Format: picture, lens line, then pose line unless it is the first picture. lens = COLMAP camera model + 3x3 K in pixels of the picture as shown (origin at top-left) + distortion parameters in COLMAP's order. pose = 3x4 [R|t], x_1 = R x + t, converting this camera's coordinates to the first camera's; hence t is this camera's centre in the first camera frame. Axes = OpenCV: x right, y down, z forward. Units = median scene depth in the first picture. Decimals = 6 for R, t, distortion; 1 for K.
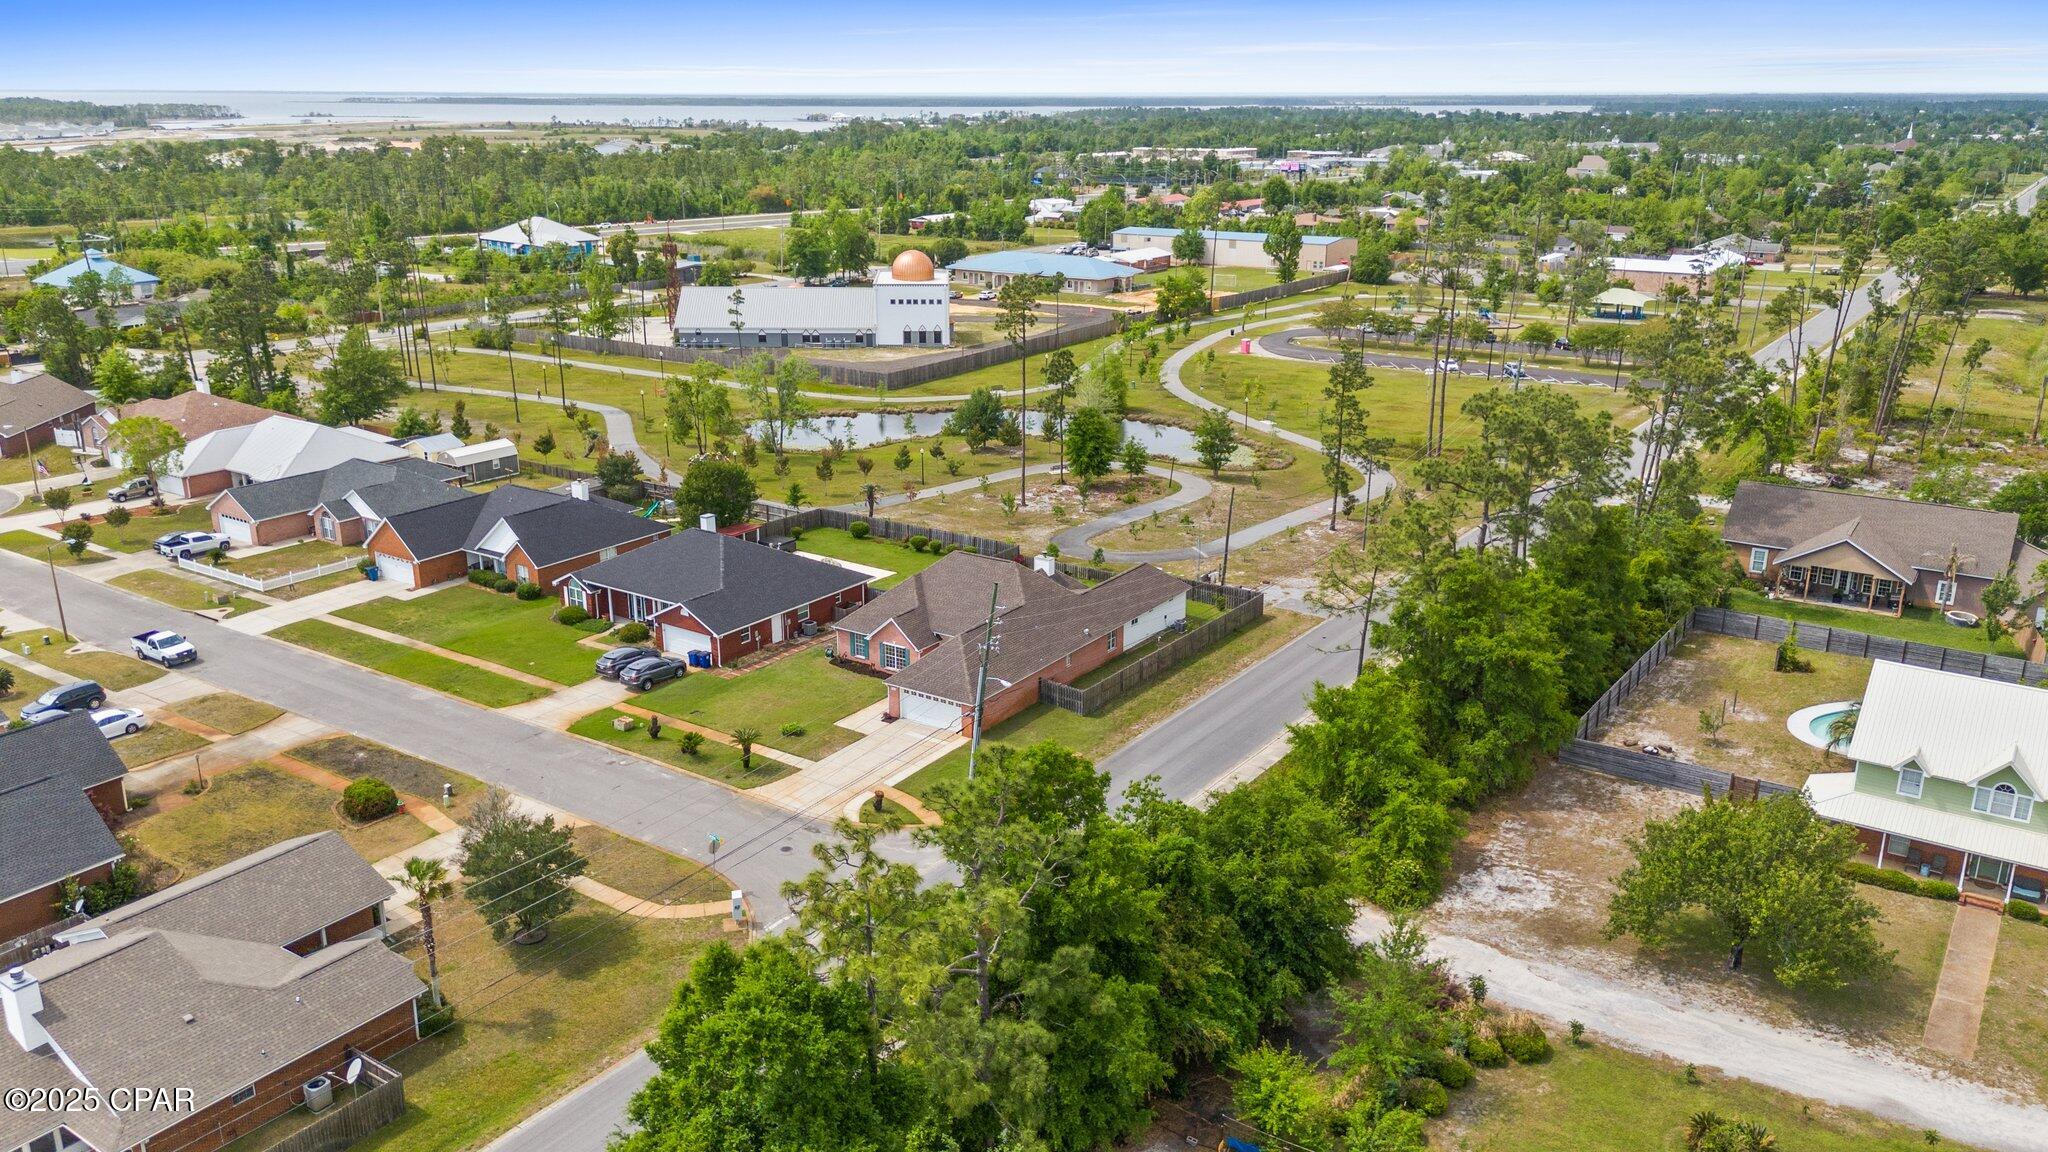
lens RADIAL K [[1517.8, 0, 1024.0], [0, 1517.8, 576.0], [0, 0, 1]] dist [0.046165, -0.009007]
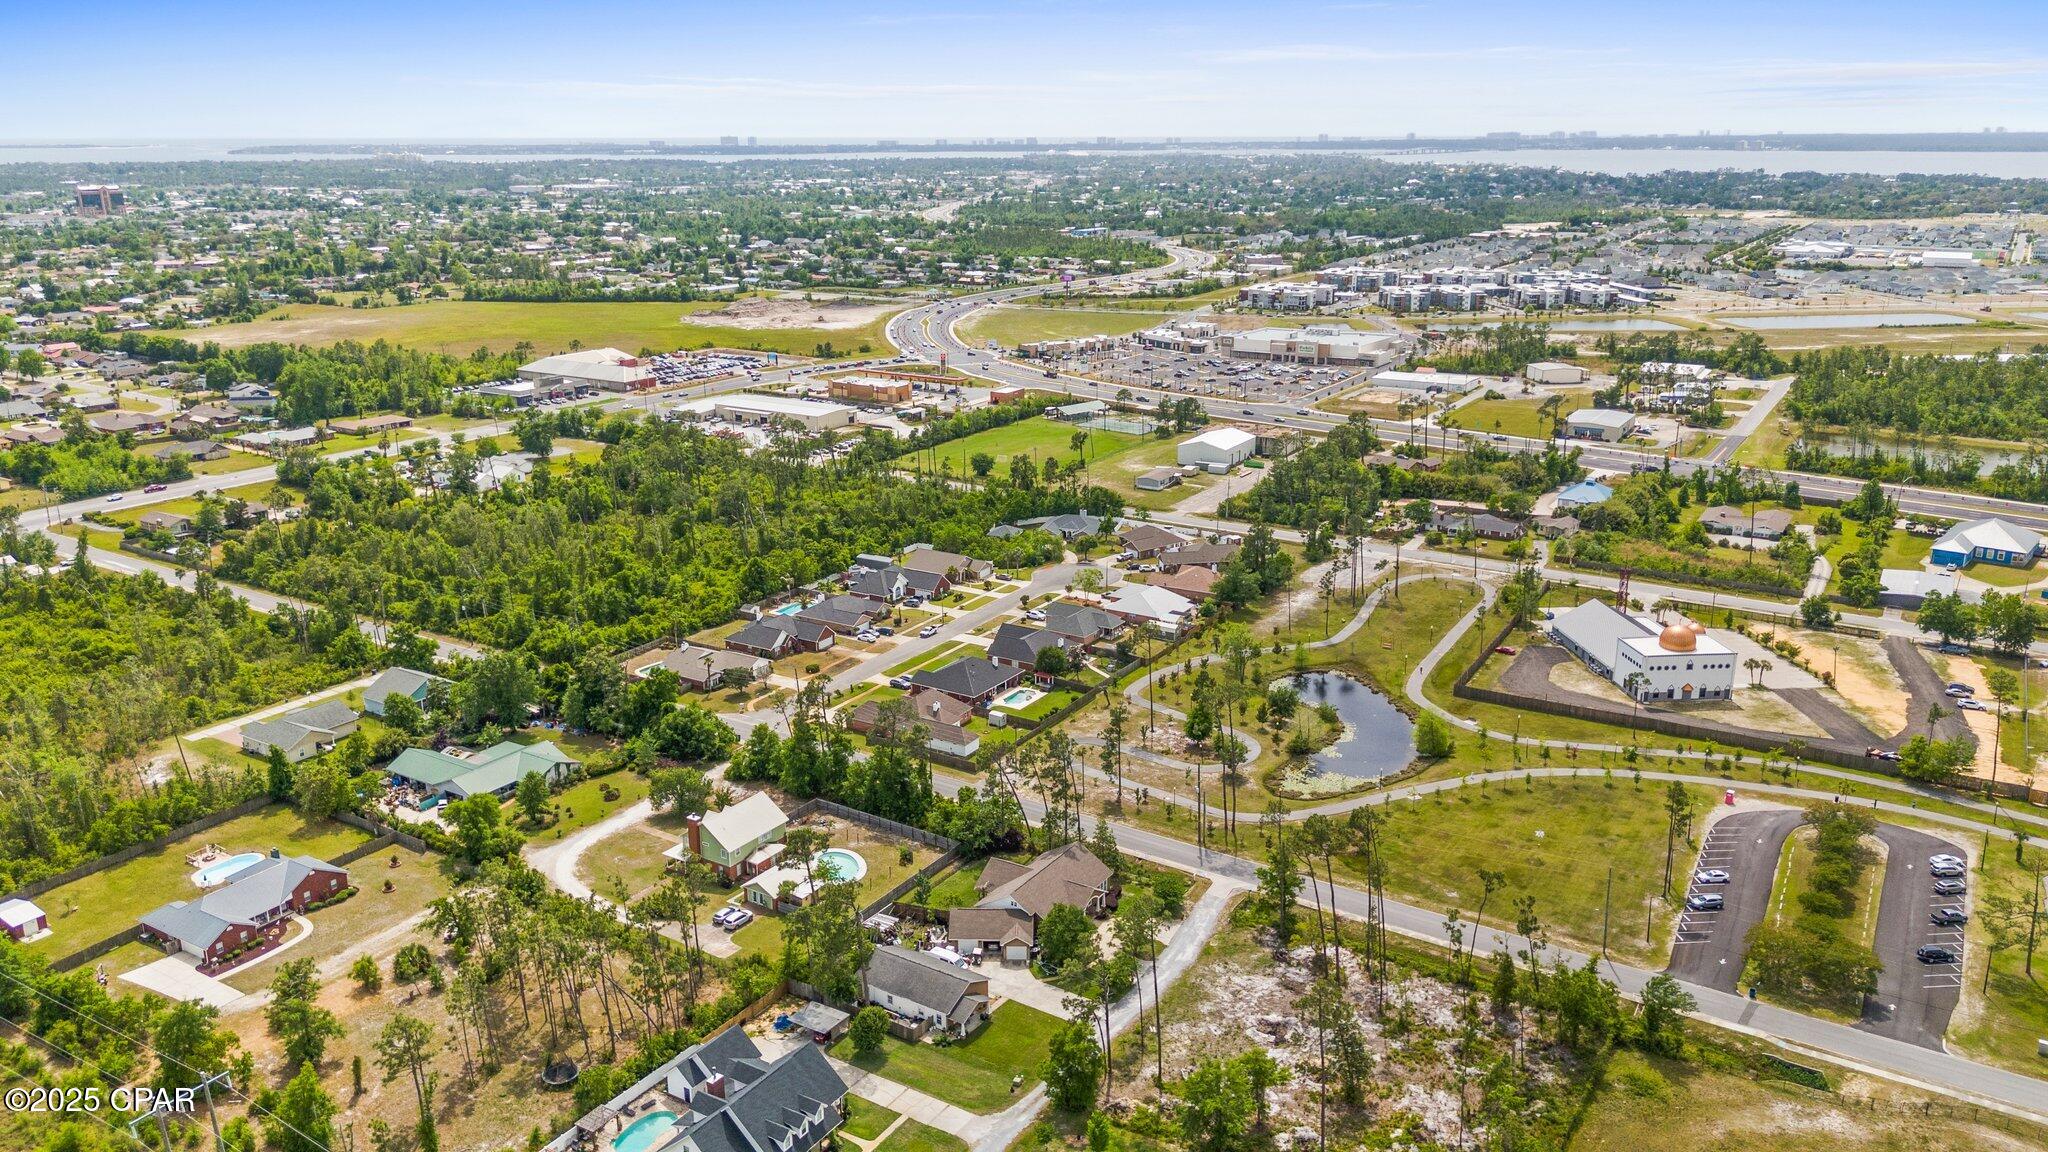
lens RADIAL K [[1517.8, 0, 1024.0], [0, 1517.8, 576.0], [0, 0, 1]] dist [0.046165, -0.009007]
pose [[0.030425, 0.280032, -0.959508, 2.305287], [-0.297817, 0.918891, 0.258735, -0.875760], [0.954138, 0.277886, 0.111356, 0.708179]]
